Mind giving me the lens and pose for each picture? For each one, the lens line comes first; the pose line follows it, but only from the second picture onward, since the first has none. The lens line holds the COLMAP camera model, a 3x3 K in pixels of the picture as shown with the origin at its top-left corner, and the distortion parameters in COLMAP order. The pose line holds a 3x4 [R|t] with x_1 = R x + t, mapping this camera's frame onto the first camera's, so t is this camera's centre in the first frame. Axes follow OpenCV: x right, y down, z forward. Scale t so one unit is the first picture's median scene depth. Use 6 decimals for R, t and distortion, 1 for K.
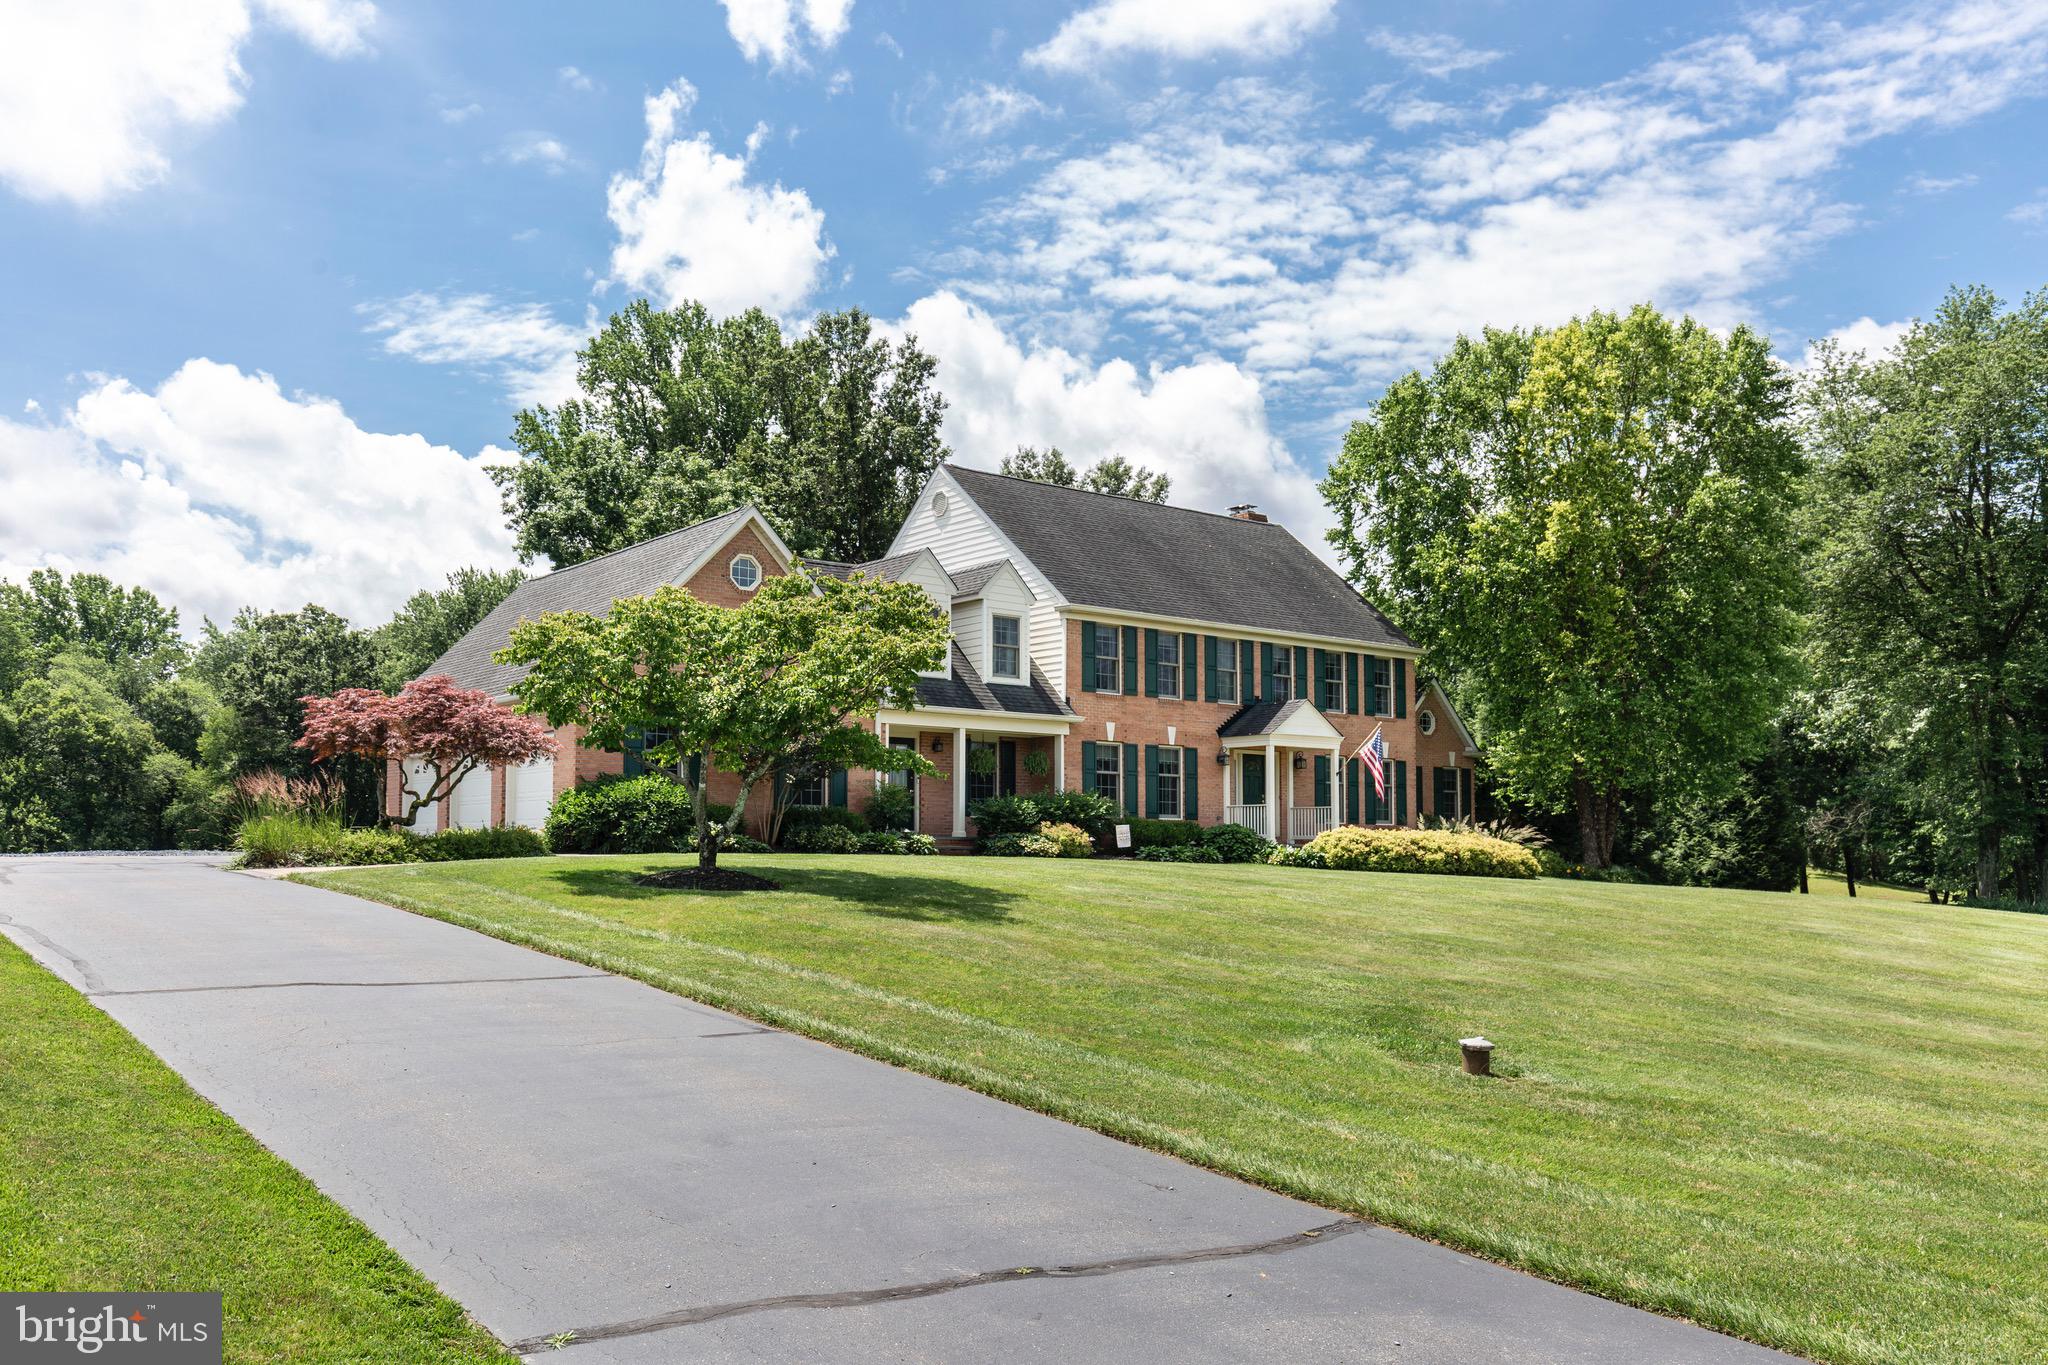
lens RADIAL K [[1649.3, 0, 1024.0], [0, 1649.3, 682.5], [0, 0, 1]] dist [0.003775, 0.001830]
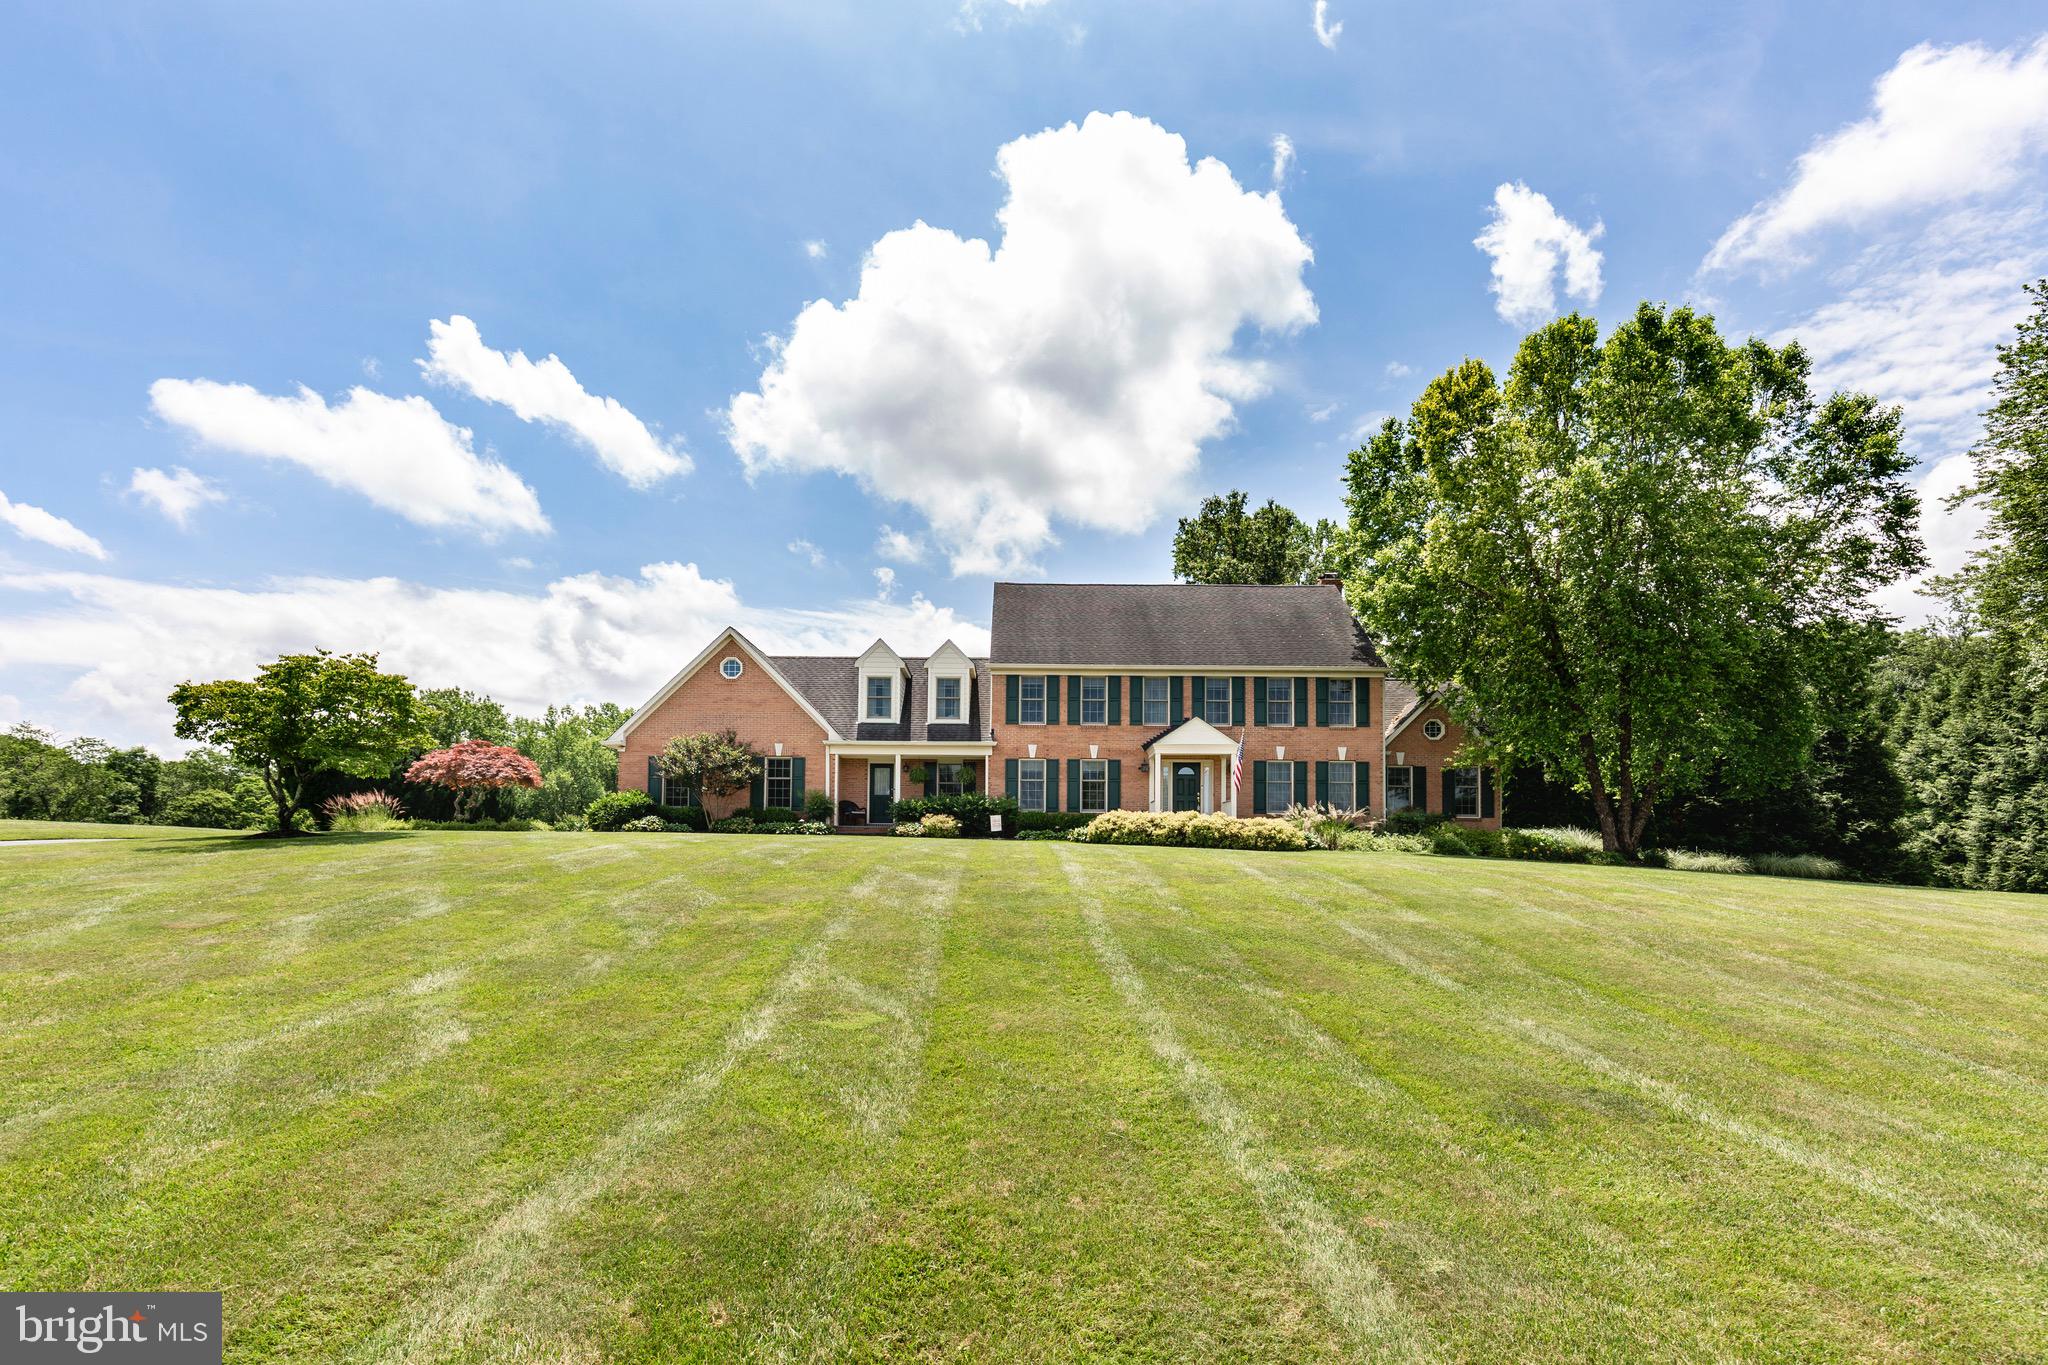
lens RADIAL K [[988.0, 0, 975.0], [0, 988.0, 777.5], [0, 0, 1]] dist [-0.000162, -0.000154]
pose [[0.785654, -0.054356, -0.616274, 0.516062], [0.061923, 0.998040, -0.009085, 0.054994], [0.615559, -0.031024, 0.787480, 0.293730]]
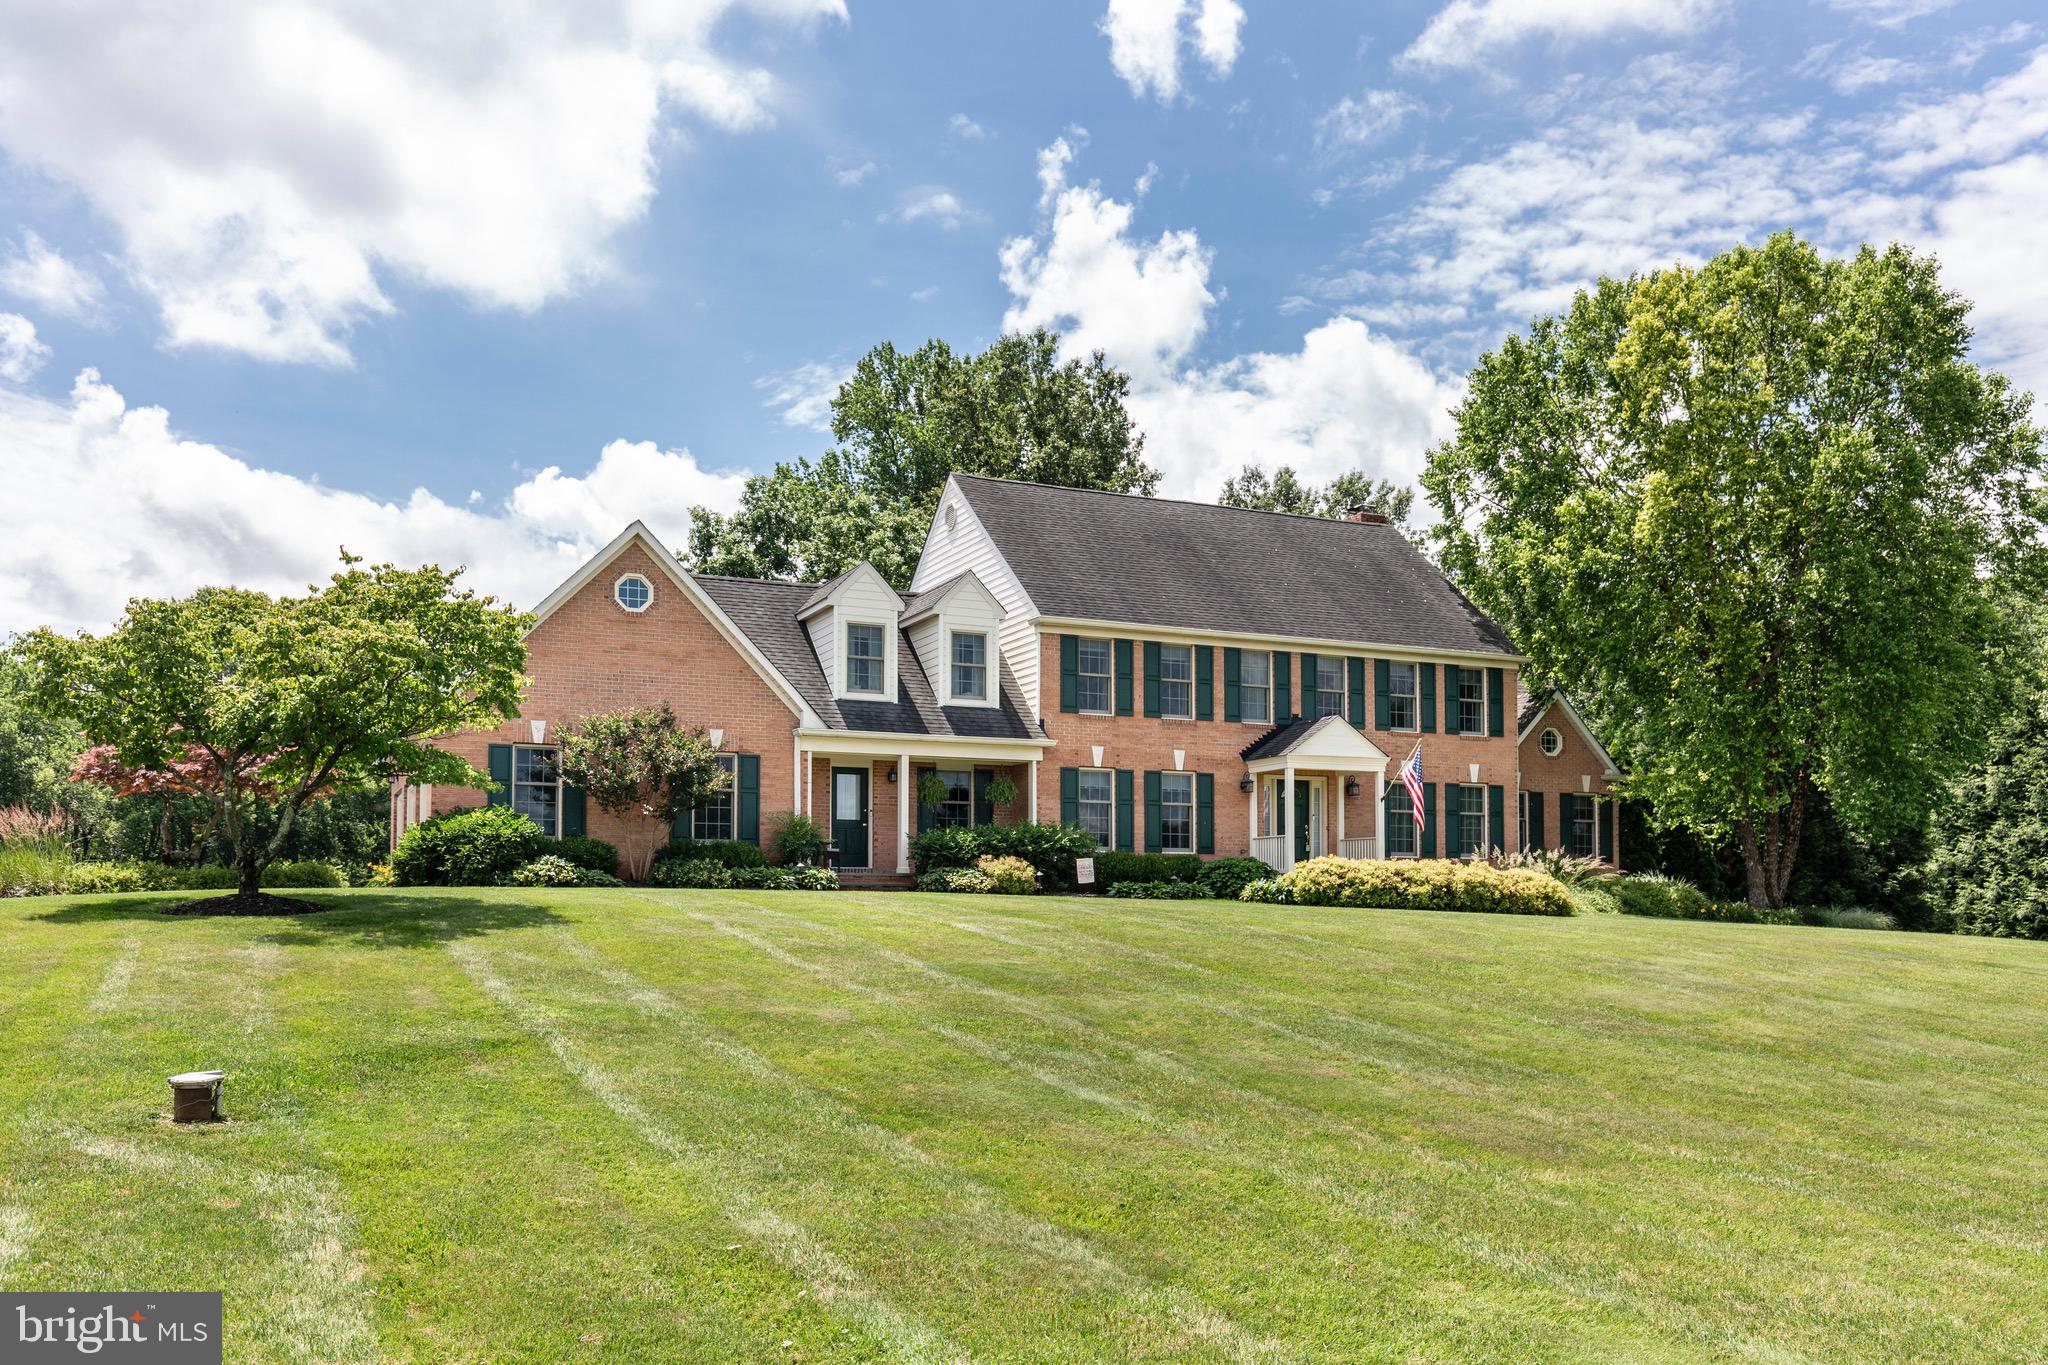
lens RADIAL K [[1708.7, 0, 1046.2], [0, 1708.7, 774.5], [0, 0, 1]] dist [0.007691, -0.001325]
pose [[0.976401, -0.022970, -0.214741, 0.218225], [0.028027, 0.999396, 0.020536, 0.018990], [0.214140, -0.026070, 0.976455, 0.077824]]
